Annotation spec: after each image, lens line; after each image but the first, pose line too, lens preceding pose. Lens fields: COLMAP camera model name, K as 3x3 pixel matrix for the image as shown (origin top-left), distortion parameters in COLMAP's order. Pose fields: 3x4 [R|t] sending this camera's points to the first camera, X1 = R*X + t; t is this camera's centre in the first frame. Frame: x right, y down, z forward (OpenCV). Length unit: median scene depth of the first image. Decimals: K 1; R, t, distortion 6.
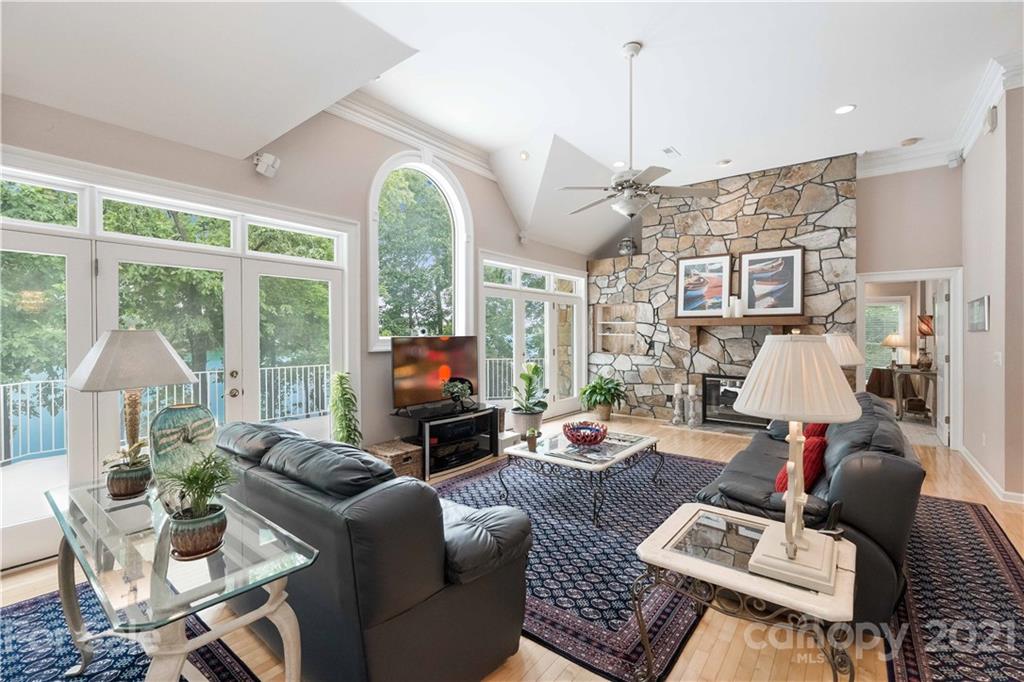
lens RADIAL K [[445.4, 0, 518.9], [0, 445.4, 337.2], [0, 0, 1]] dist [-0.000823, -0.000558]
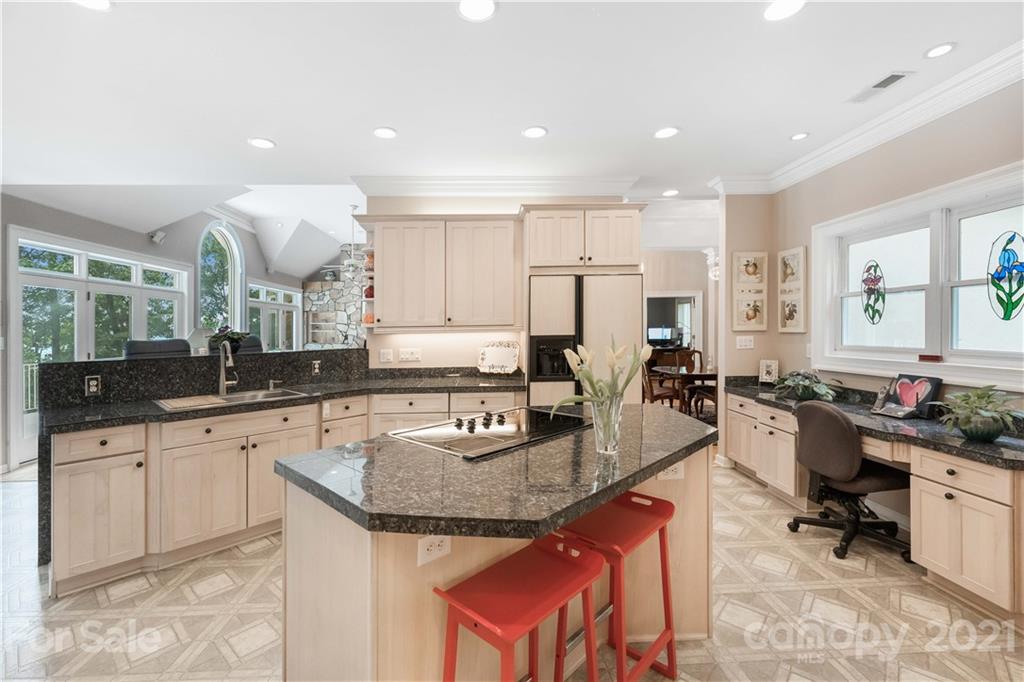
lens RADIAL K [[445.4, 0, 499.9], [0, 445.4, 326.0], [0, 0, 1]] dist [-0.000823, -0.000558]
pose [[0.757788, -0.009319, 0.652434, -0.413658], [0.023965, 0.999621, -0.013557, 0.015295], [-0.652060, 0.025909, 0.757724, -0.729785]]
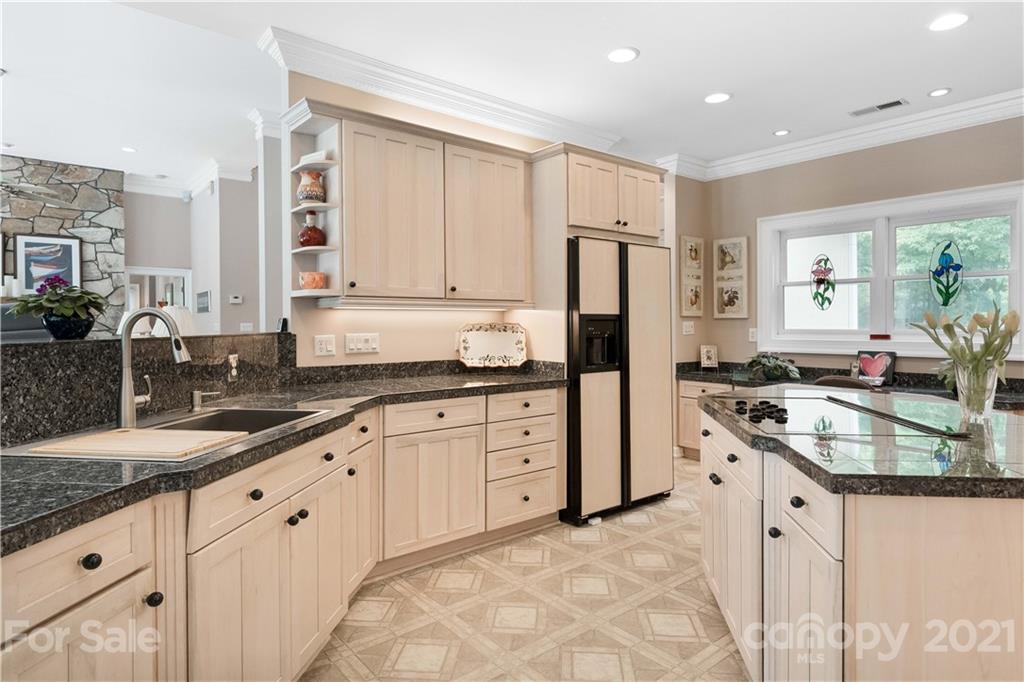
lens RADIAL K [[564.4, 0, 514.6], [0, 564.4, 326.0], [0, 0, 1]] dist [0.002931, -0.002499]
pose [[0.206407, -0.008707, 0.978427, -0.562570], [0.011501, 0.999913, 0.006472, 0.027520], [-0.978399, 0.009917, 0.206490, -0.399567]]
